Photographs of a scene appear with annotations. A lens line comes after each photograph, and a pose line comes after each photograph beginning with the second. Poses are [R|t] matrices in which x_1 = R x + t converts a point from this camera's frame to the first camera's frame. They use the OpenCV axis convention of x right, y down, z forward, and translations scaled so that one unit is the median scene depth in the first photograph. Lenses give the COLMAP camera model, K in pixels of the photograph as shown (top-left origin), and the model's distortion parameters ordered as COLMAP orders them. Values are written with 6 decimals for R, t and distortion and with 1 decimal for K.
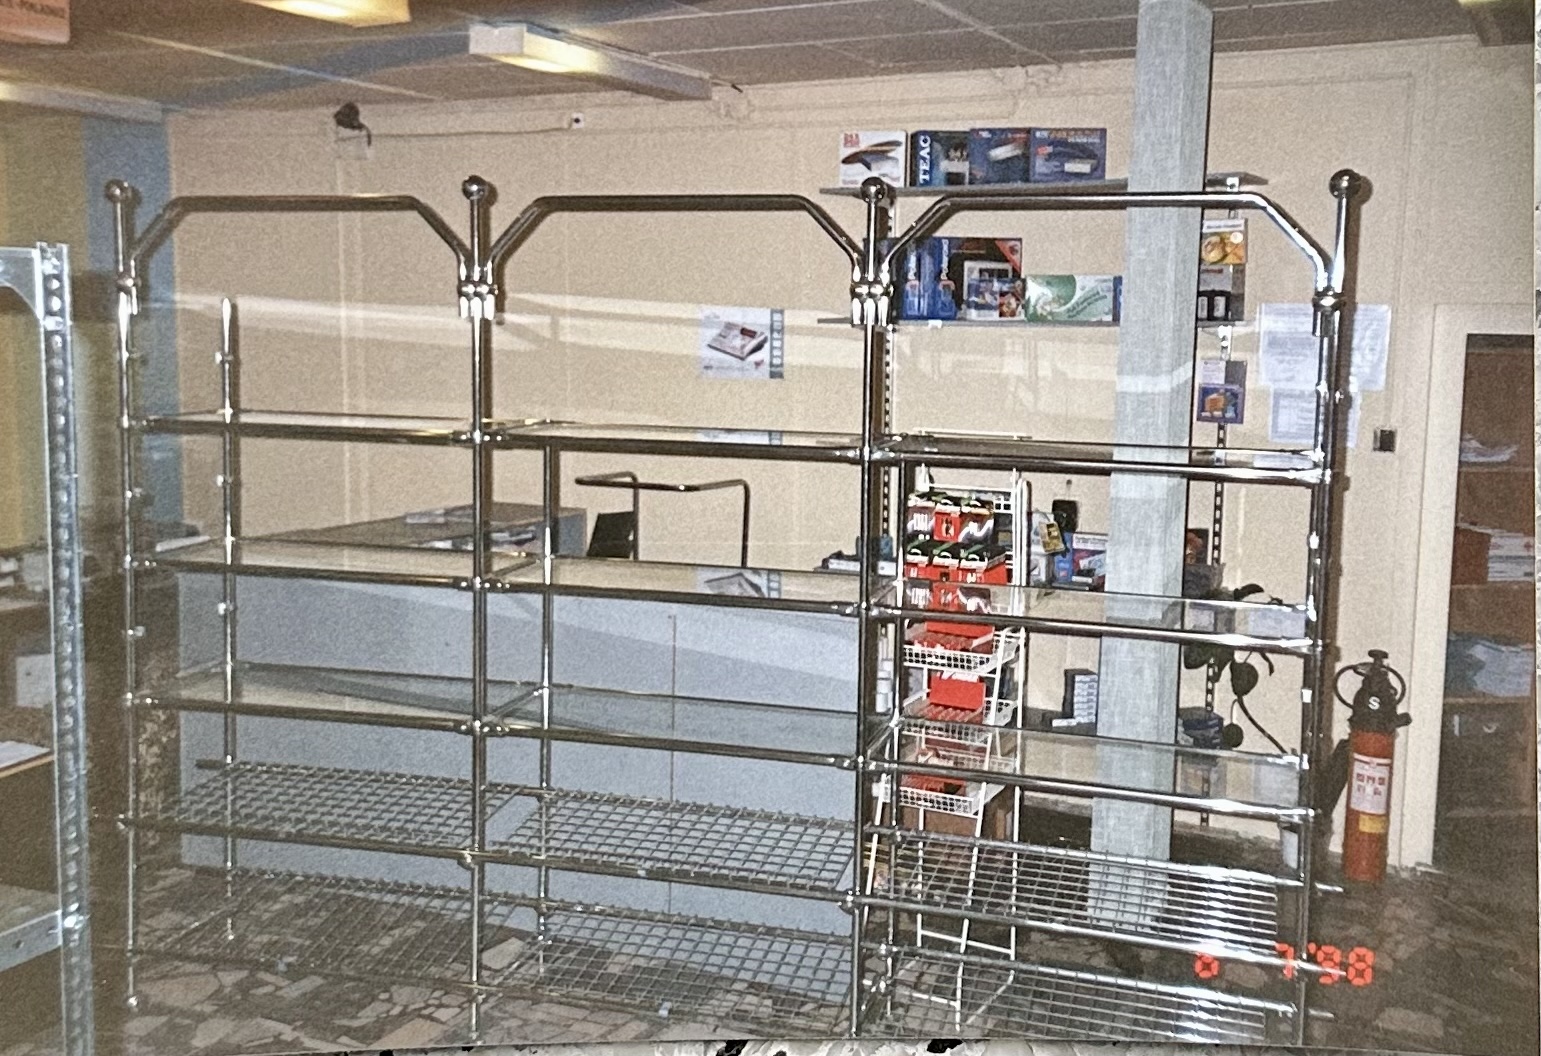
lens RADIAL K [[1682.2, 0, 776.6], [0, 1682.2, 512.4], [0, 0, 1]] dist [0.140105, 0.000000]
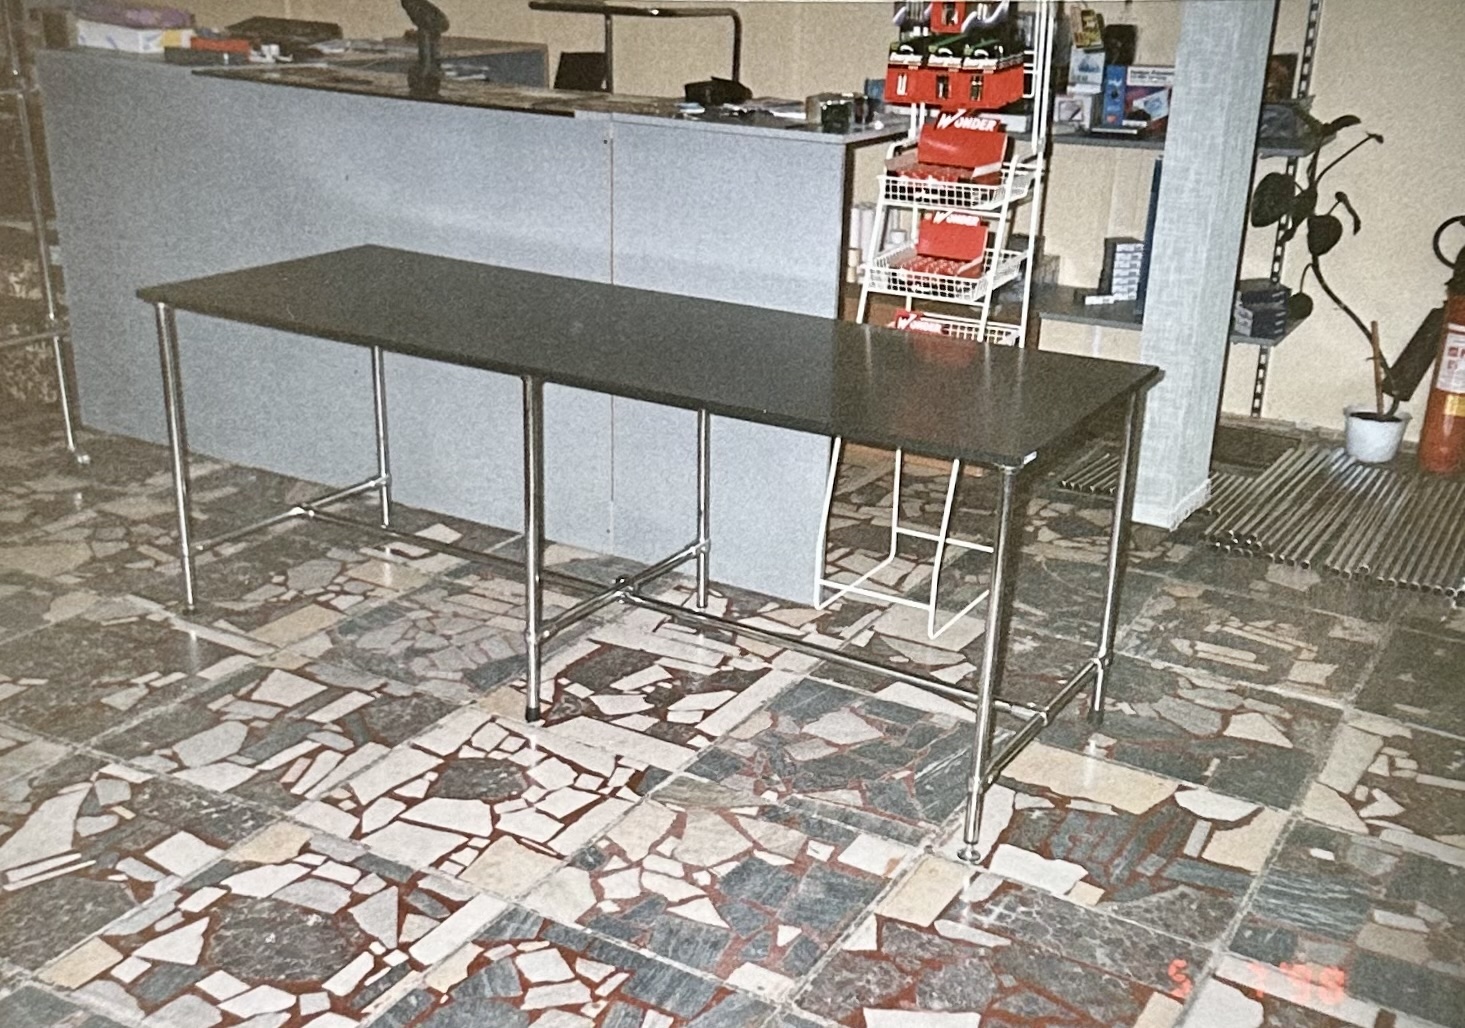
lens RADIAL K [[1638.1, 0, 758.6], [0, 1638.1, 472.3], [0, 0, 1]] dist [0.160533, 0.000000]
pose [[0.998534, 0.024837, -0.048088, 0.043698], [-0.014467, 0.978643, 0.205057, 0.044400], [0.052154, -0.204061, 0.977568, 0.169781]]
